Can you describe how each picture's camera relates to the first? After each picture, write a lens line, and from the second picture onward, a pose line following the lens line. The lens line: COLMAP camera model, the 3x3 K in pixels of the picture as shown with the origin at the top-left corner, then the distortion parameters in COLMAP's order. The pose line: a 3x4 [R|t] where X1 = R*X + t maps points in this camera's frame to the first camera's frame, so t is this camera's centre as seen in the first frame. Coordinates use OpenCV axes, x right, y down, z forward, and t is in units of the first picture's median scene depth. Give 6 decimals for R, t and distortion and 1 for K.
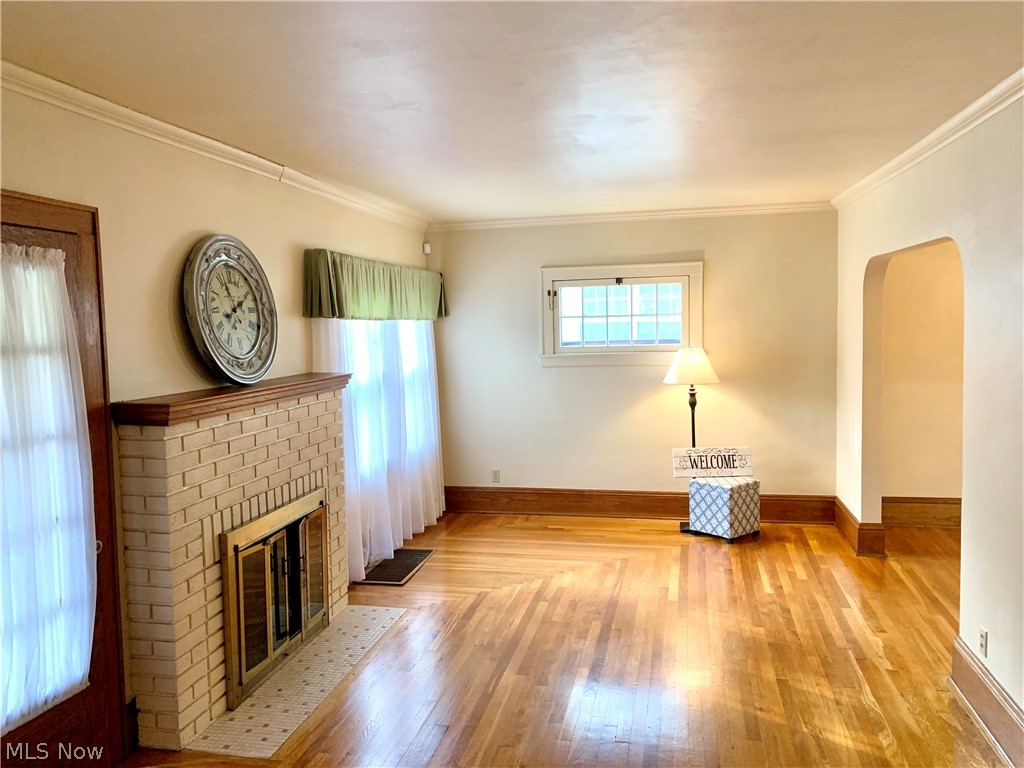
lens RADIAL K [[776.7, 0, 505.4], [0, 776.7, 380.8], [0, 0, 1]] dist [0.051809, -0.055991]
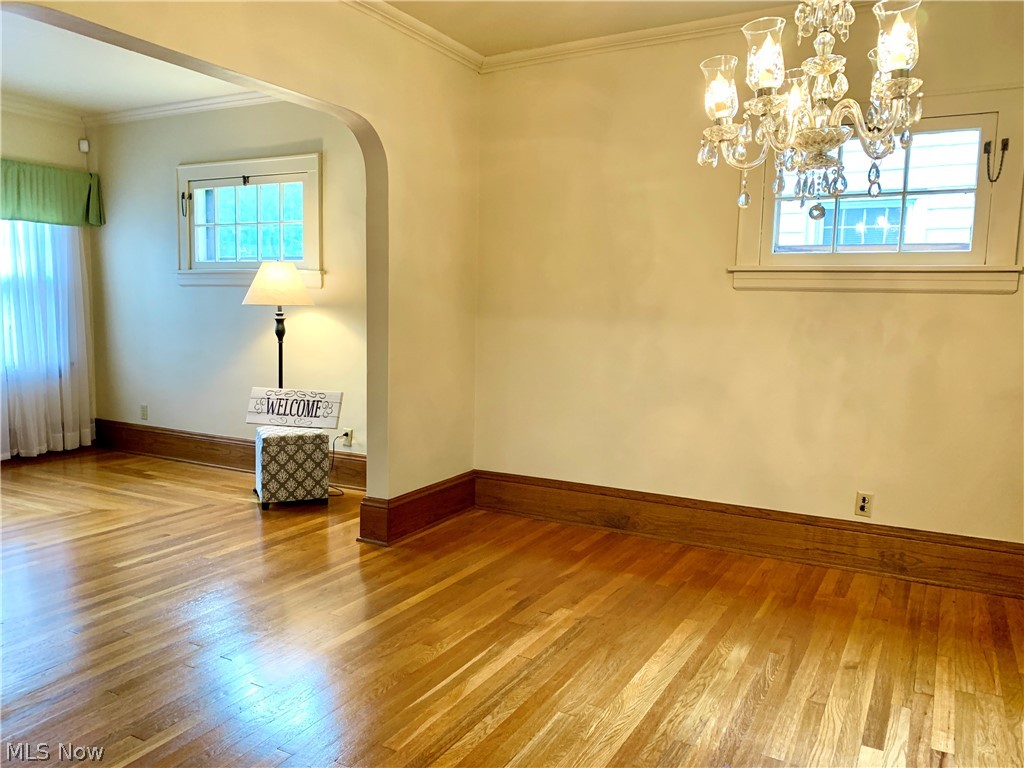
lens RADIAL K [[776.7, 0, 516.9], [0, 776.7, 382.6], [0, 0, 1]] dist [0.051809, -0.055991]
pose [[0.961689, 0.072067, -0.264501, 0.725408], [-0.066264, 0.997326, 0.030809, 0.042332], [0.266014, -0.012102, 0.963893, 0.321931]]
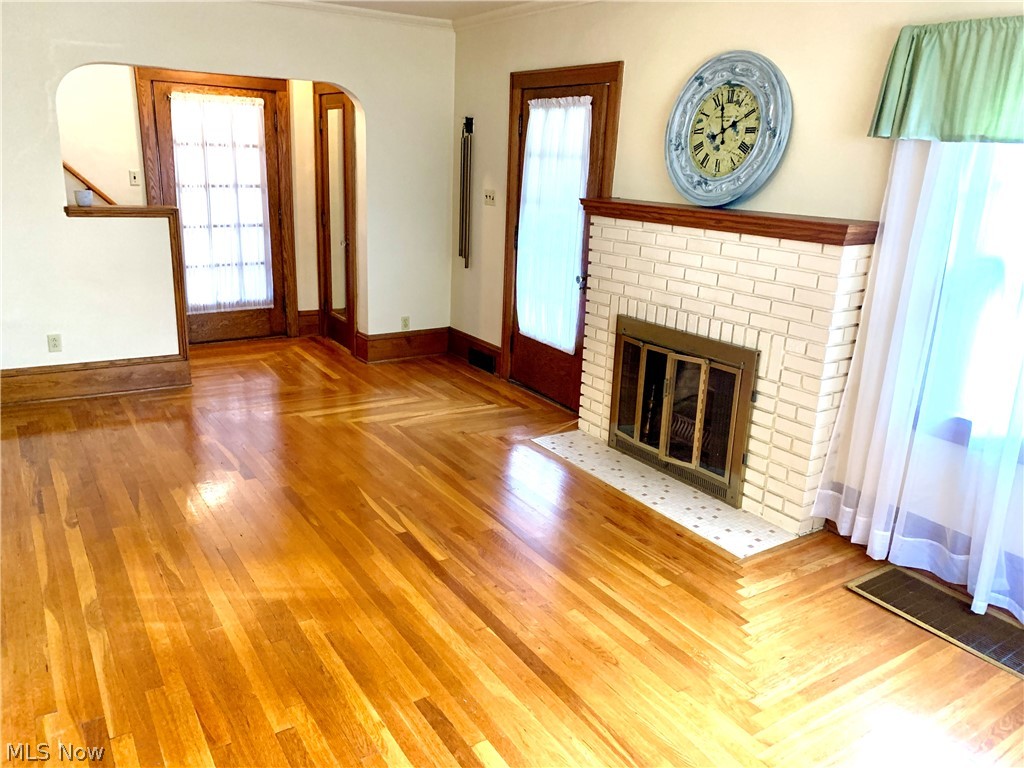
lens RADIAL K [[776.7, 0, 517.3], [0, 776.7, 382.6], [0, 0, 1]] dist [0.051809, -0.055991]
pose [[-0.694457, 0.197209, -0.691982, 0.389990], [-0.076890, 0.935861, 0.343878, -0.073934], [0.715414, 0.292015, -0.634752, 1.009905]]
